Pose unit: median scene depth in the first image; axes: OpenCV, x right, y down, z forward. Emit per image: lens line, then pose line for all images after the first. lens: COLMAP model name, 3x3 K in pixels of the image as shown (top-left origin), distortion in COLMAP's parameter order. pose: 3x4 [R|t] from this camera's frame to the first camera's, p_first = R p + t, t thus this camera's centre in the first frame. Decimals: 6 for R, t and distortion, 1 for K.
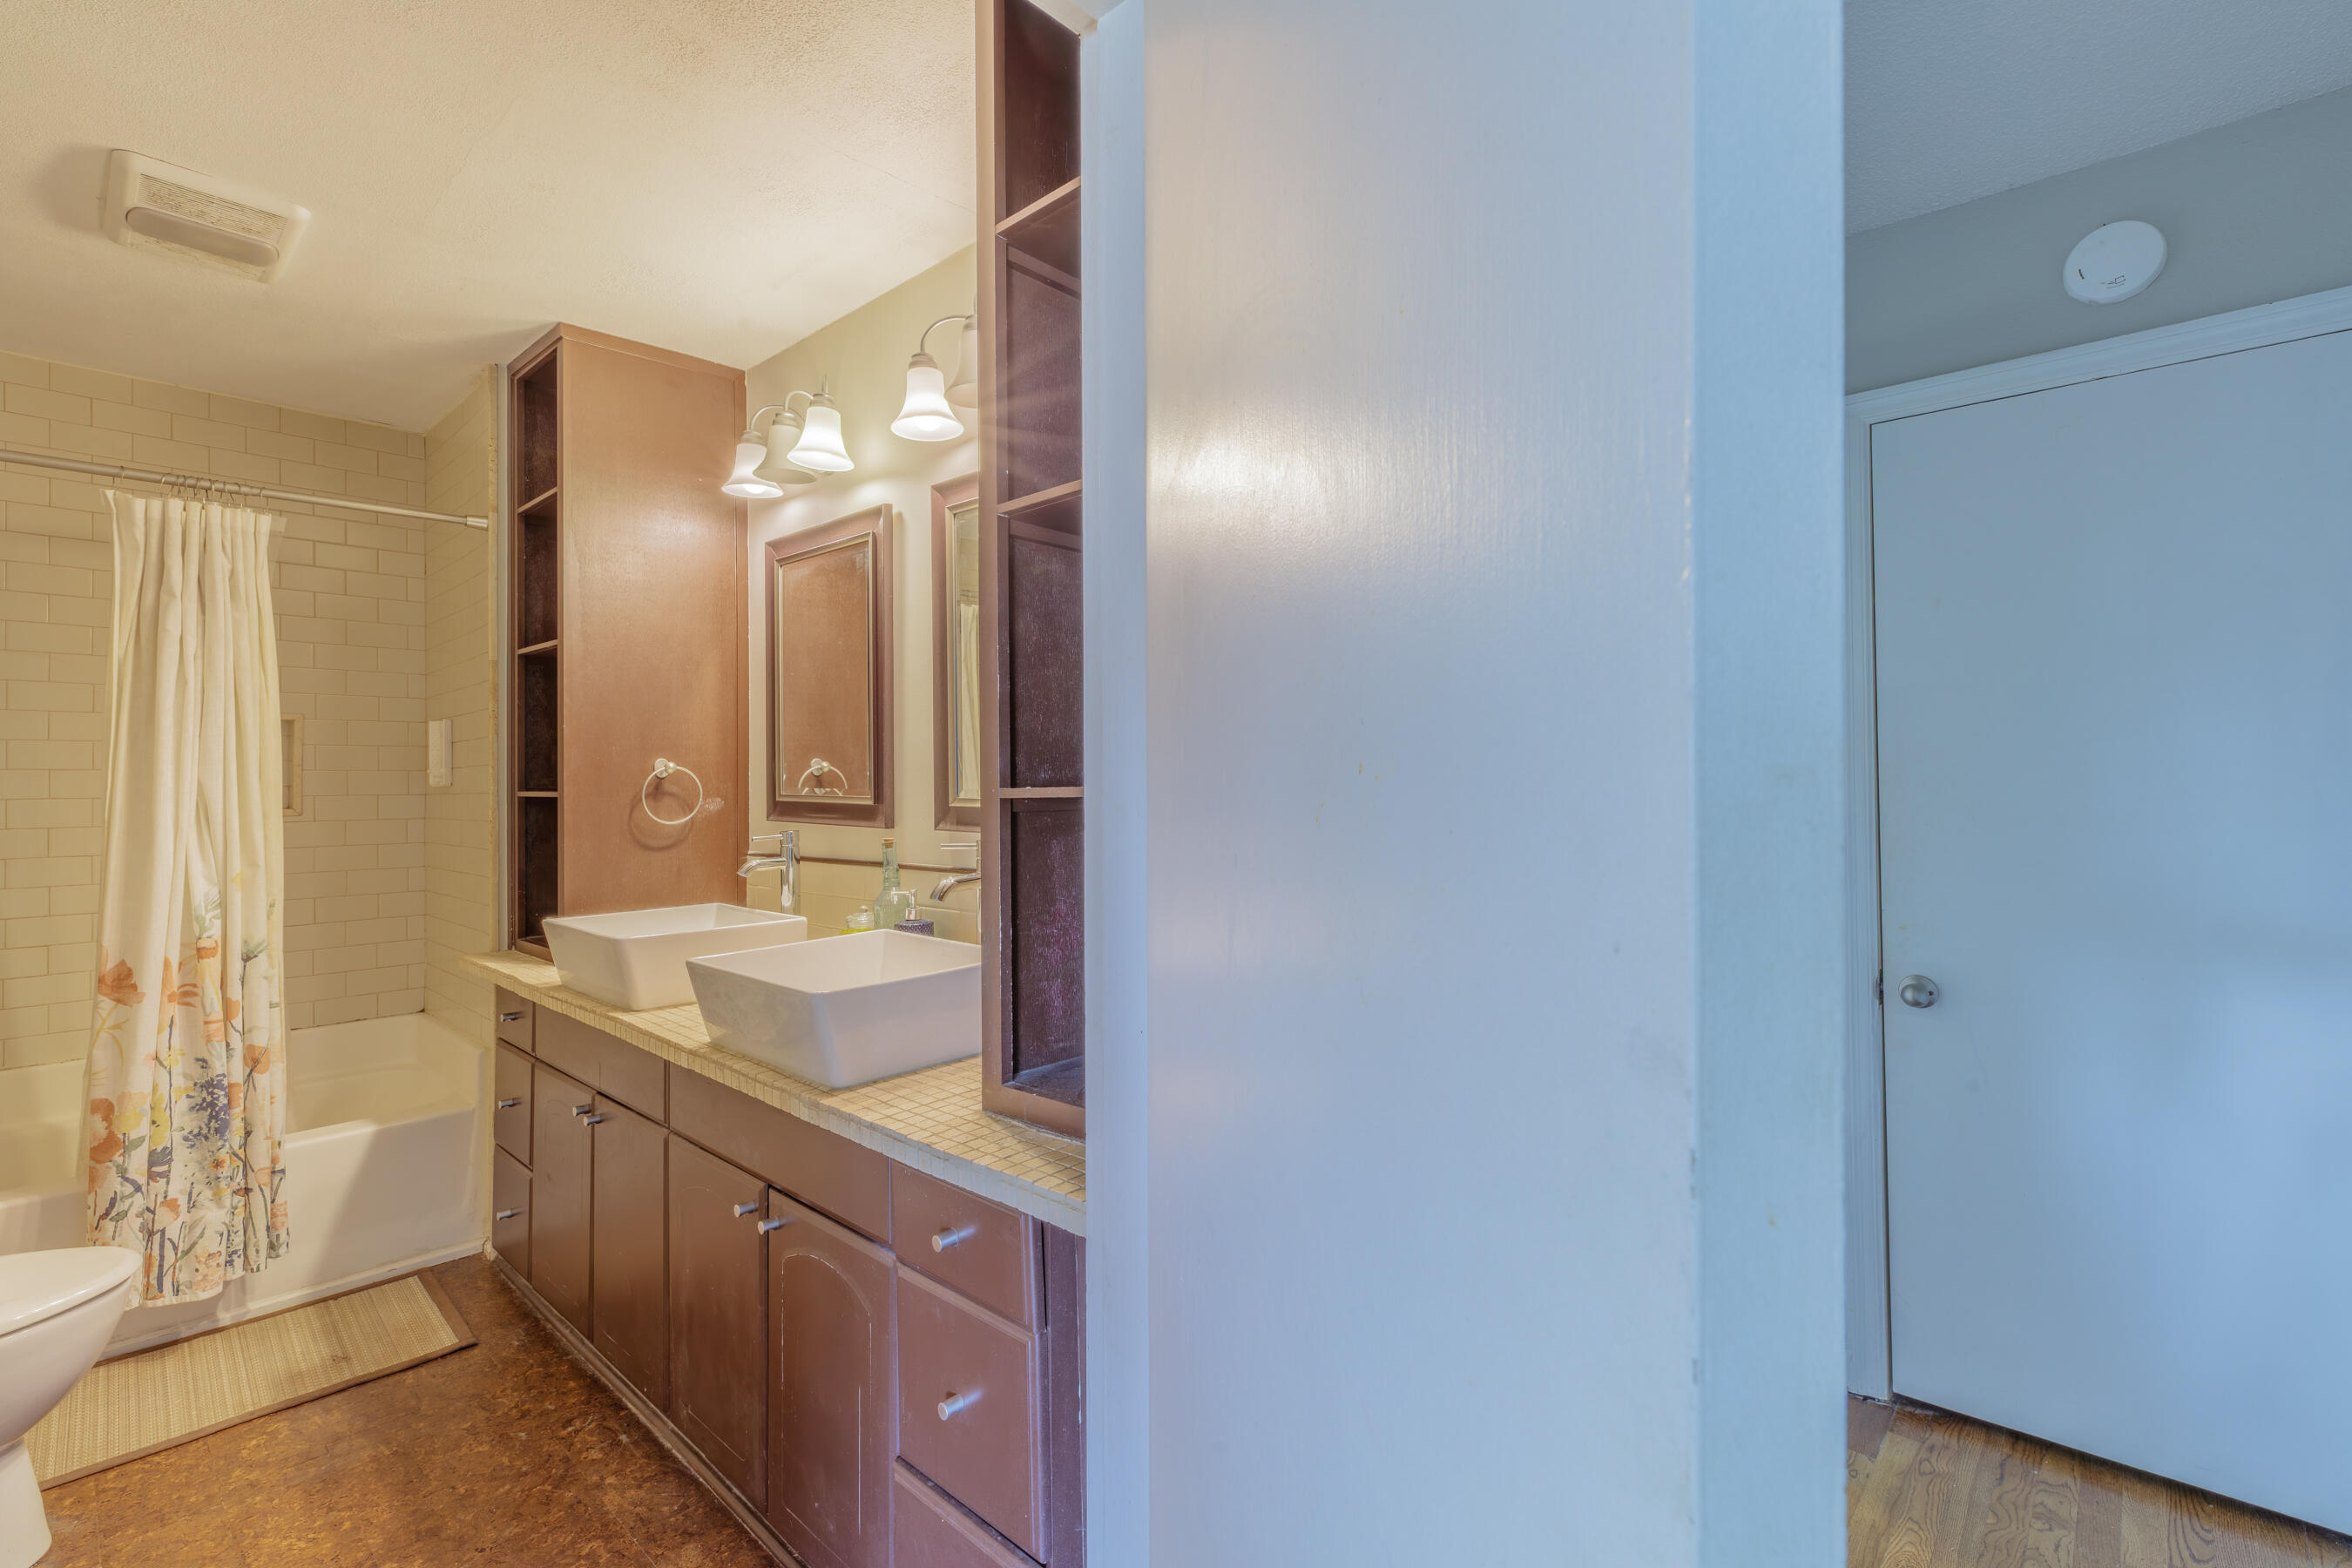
lens RADIAL K [[1063.9, 0, 1188.7], [0, 1063.9, 774.4], [0, 0, 1]] dist [0.005267, 0.000007]
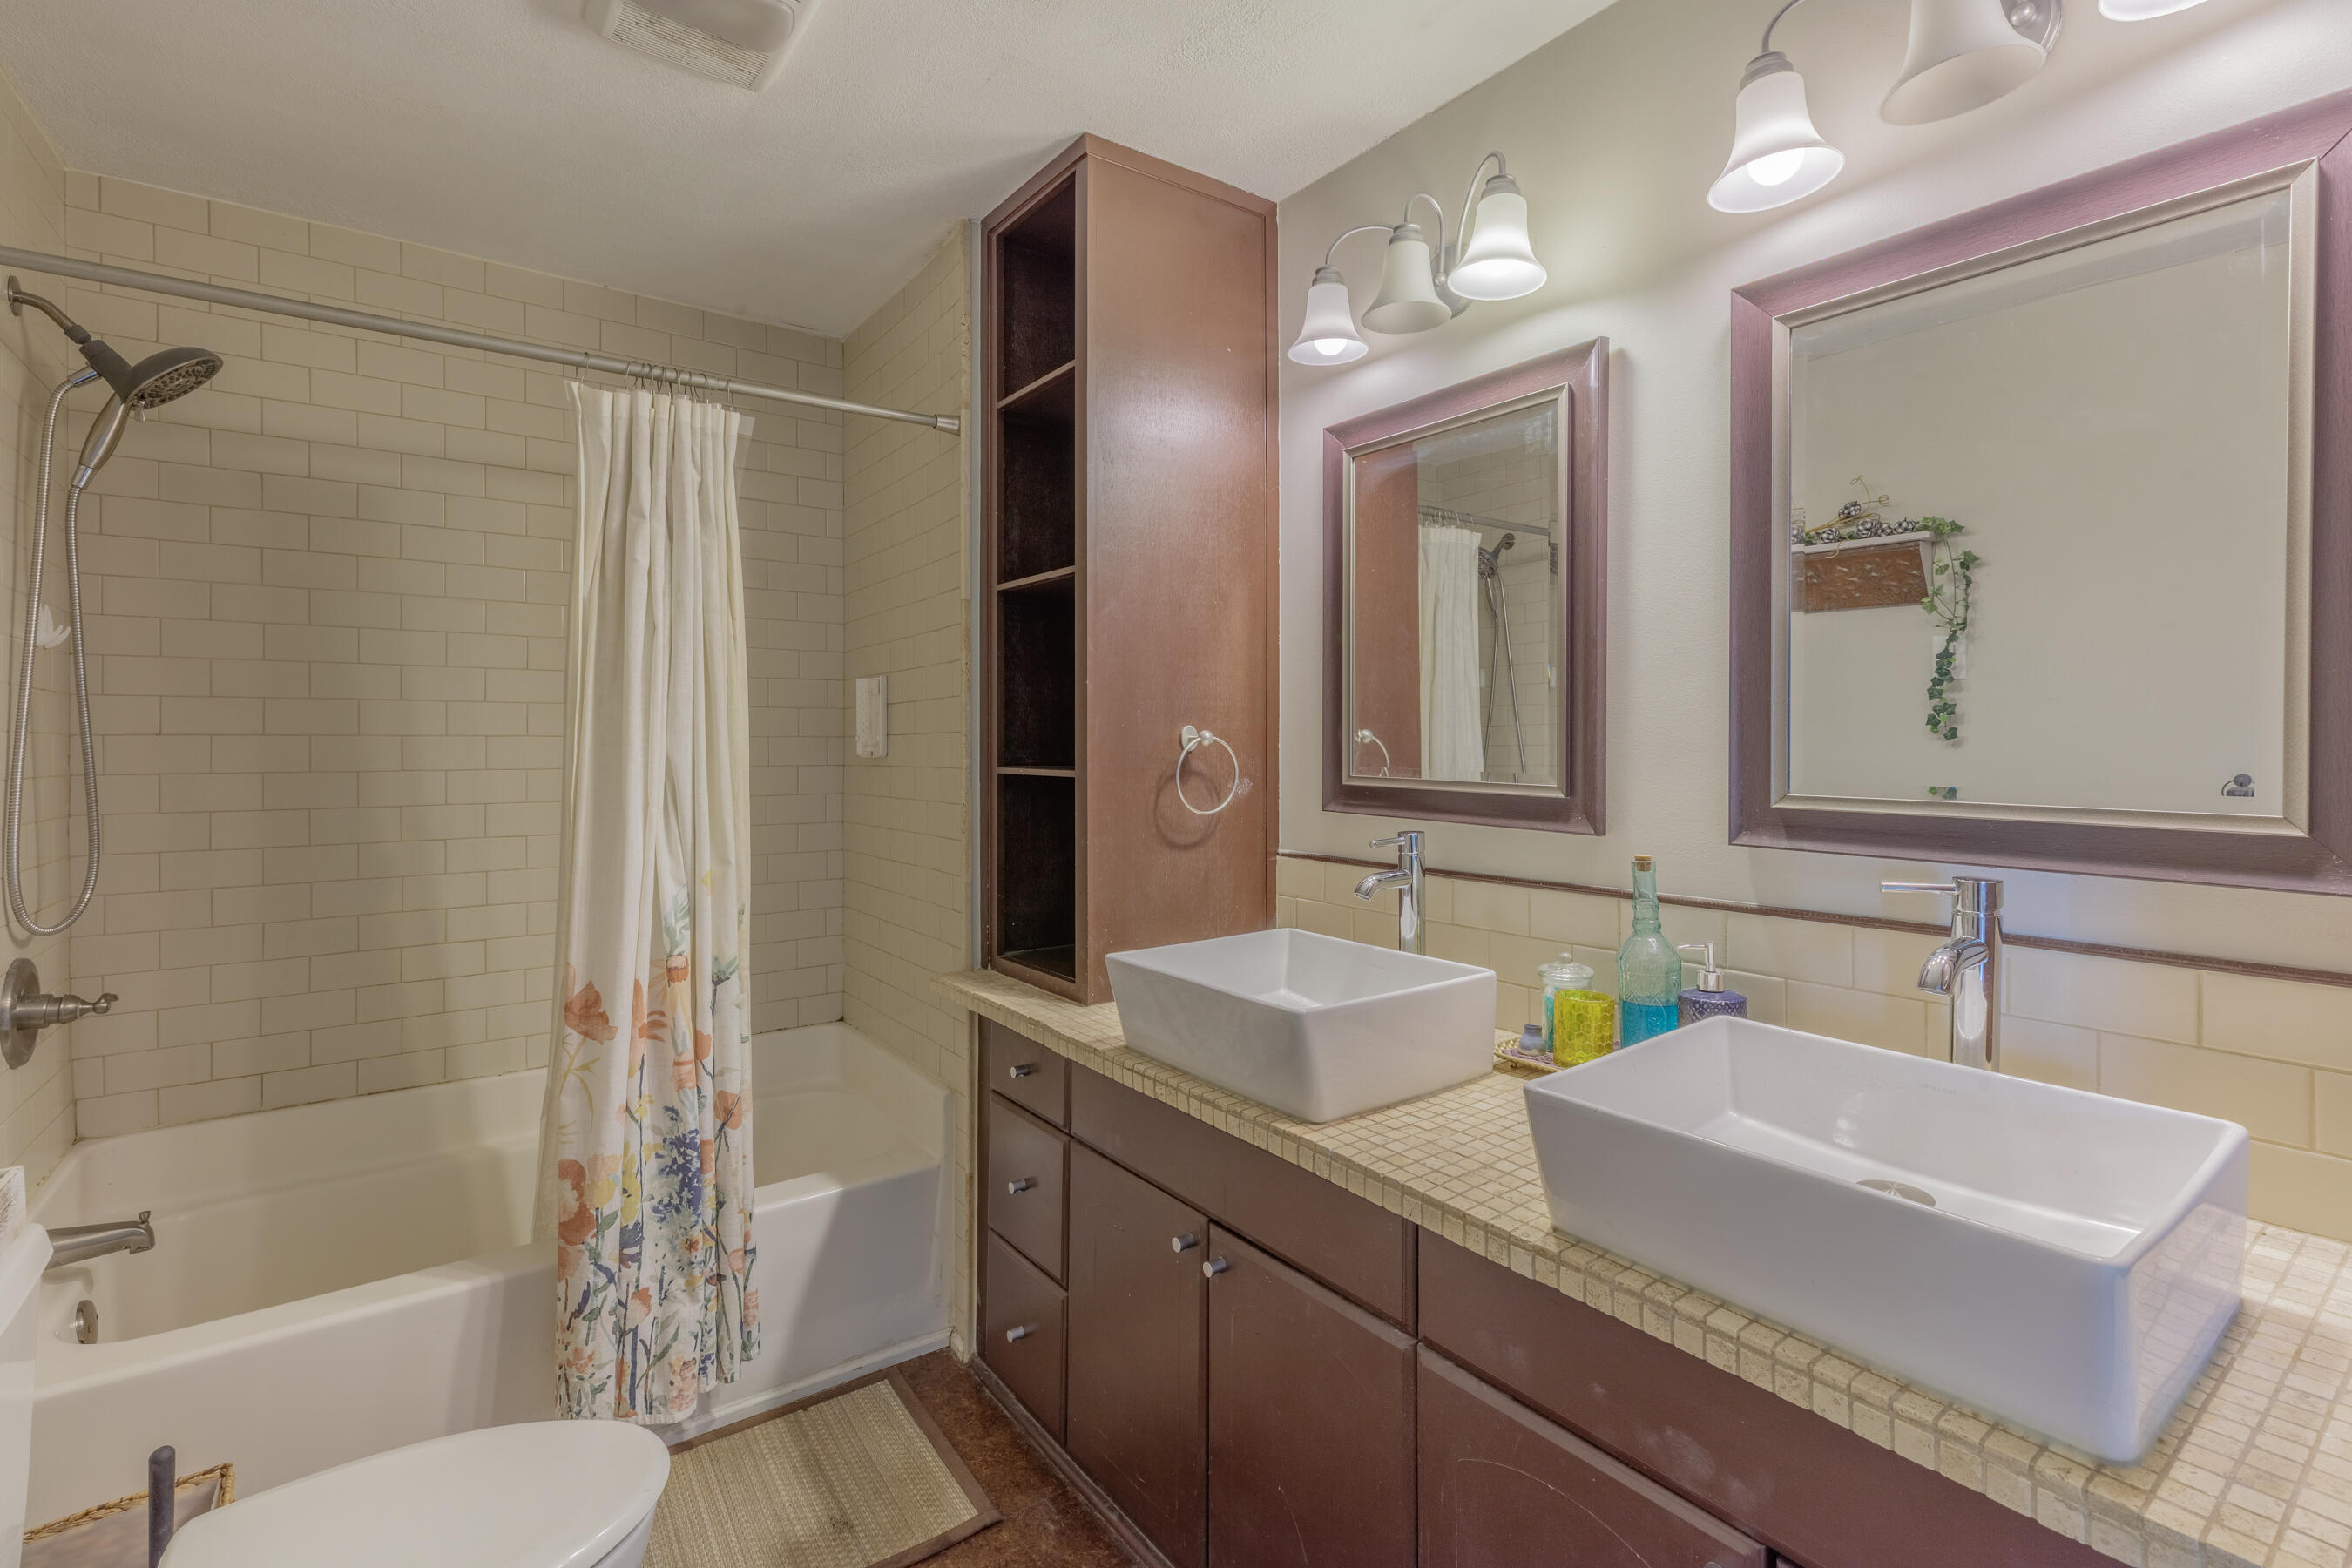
lens RADIAL K [[1063.9, 0, 1168.7], [0, 1063.9, 746.4], [0, 0, 1]] dist [0.005267, 0.000007]
pose [[0.981015, 0.007256, -0.193799, -0.414706], [-0.005060, 0.999917, 0.011825, -0.010264], [0.193868, -0.010619, 0.980970, 0.305823]]
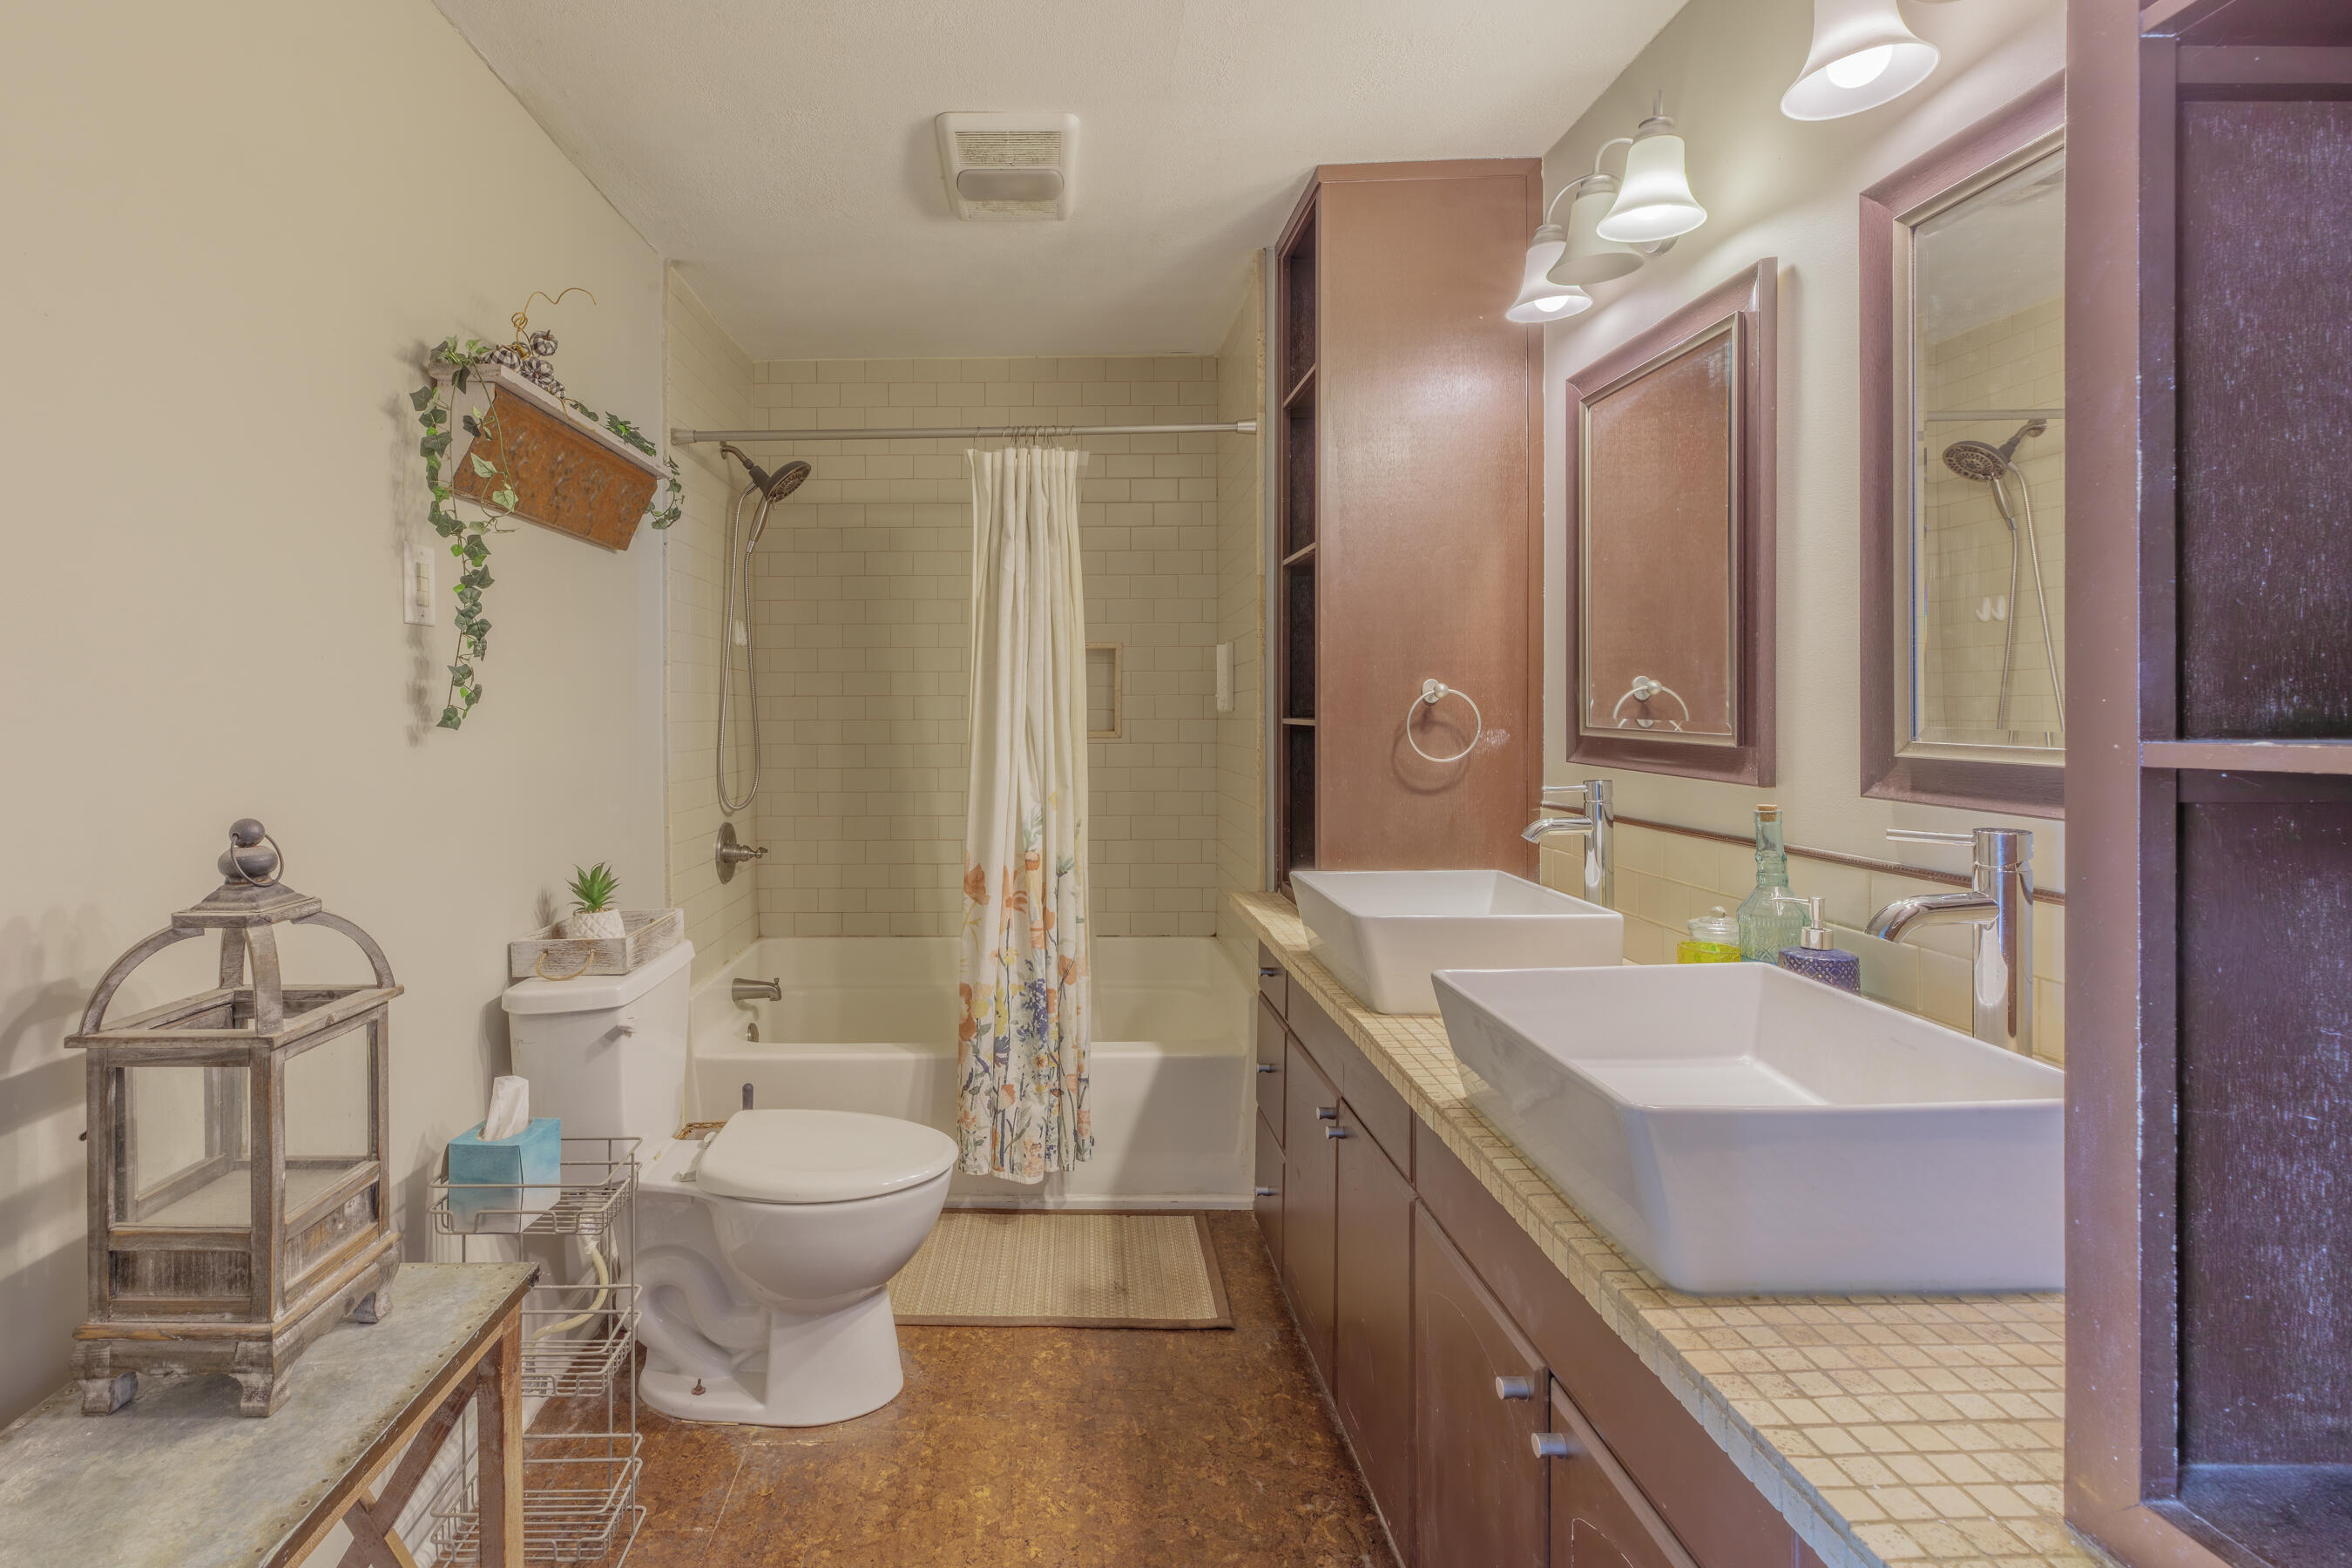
lens RADIAL K [[1110.1, 0, 1024.4], [0, 1110.1, 717.2], [0, 0, 1]] dist [0.004827, -0.001776]
pose [[0.663944, 0.010986, -0.747701, -0.085038], [0.003818, 0.999829, 0.018082, -0.002874], [0.747772, -0.014860, 0.663789, 0.249672]]
